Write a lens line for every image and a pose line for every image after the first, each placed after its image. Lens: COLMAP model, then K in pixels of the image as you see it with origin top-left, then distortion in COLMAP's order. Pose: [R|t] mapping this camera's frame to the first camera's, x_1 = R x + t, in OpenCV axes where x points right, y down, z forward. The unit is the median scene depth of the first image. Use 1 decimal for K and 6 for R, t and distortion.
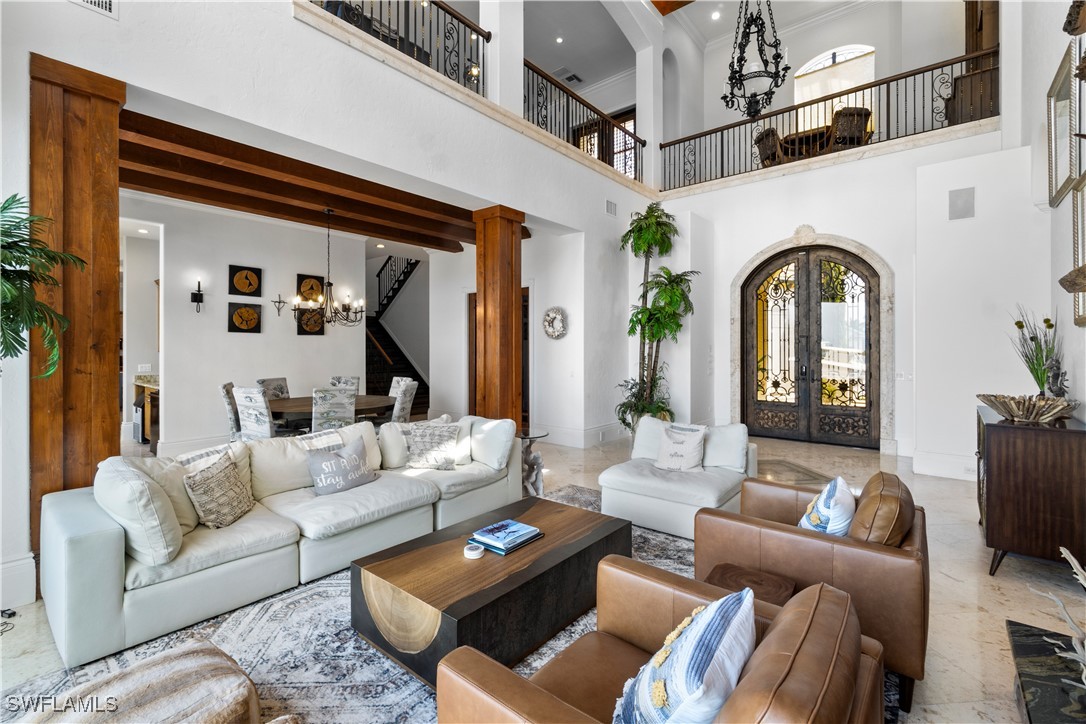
lens RADIAL K [[468.2, 0, 544.8], [0, 468.2, 356.6], [0, 0, 1]] dist [-0.004674, -0.000648]
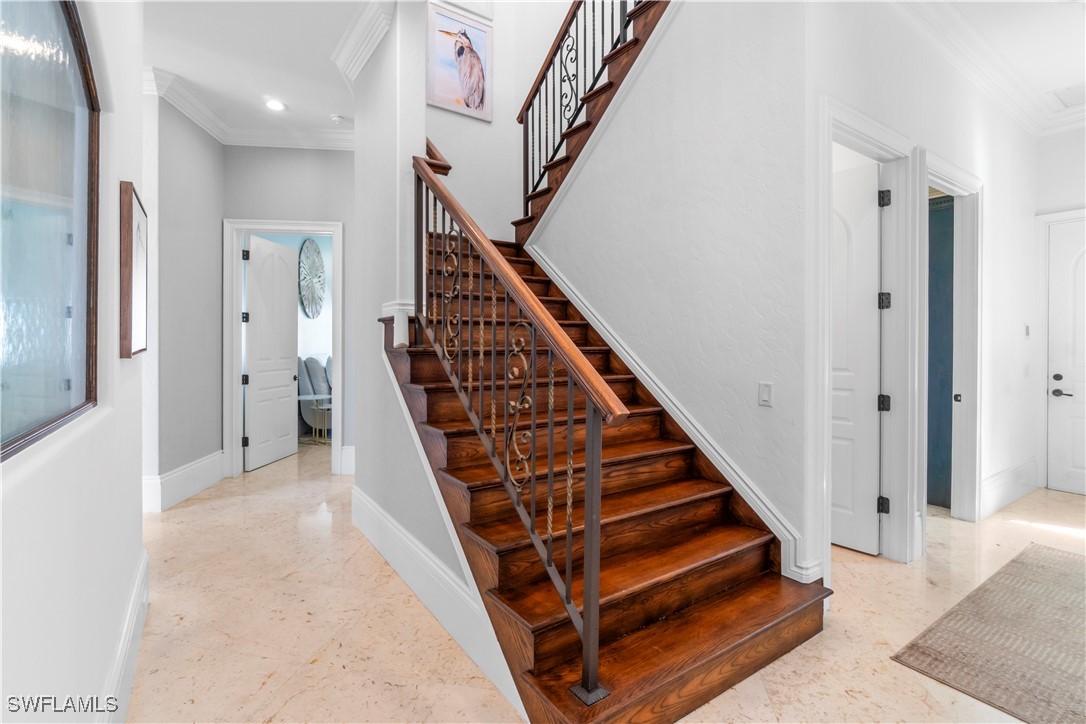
lens RADIAL K [[491.9, 0, 539.9], [0, 491.9, 354.4], [0, 0, 1]] dist [0.000261, 0.000219]
pose [[0.963279, 0.003584, -0.268478, -0.245598], [-0.002016, 0.999979, 0.006117, 0.002901], [0.268495, -0.005351, 0.963266, 0.650185]]
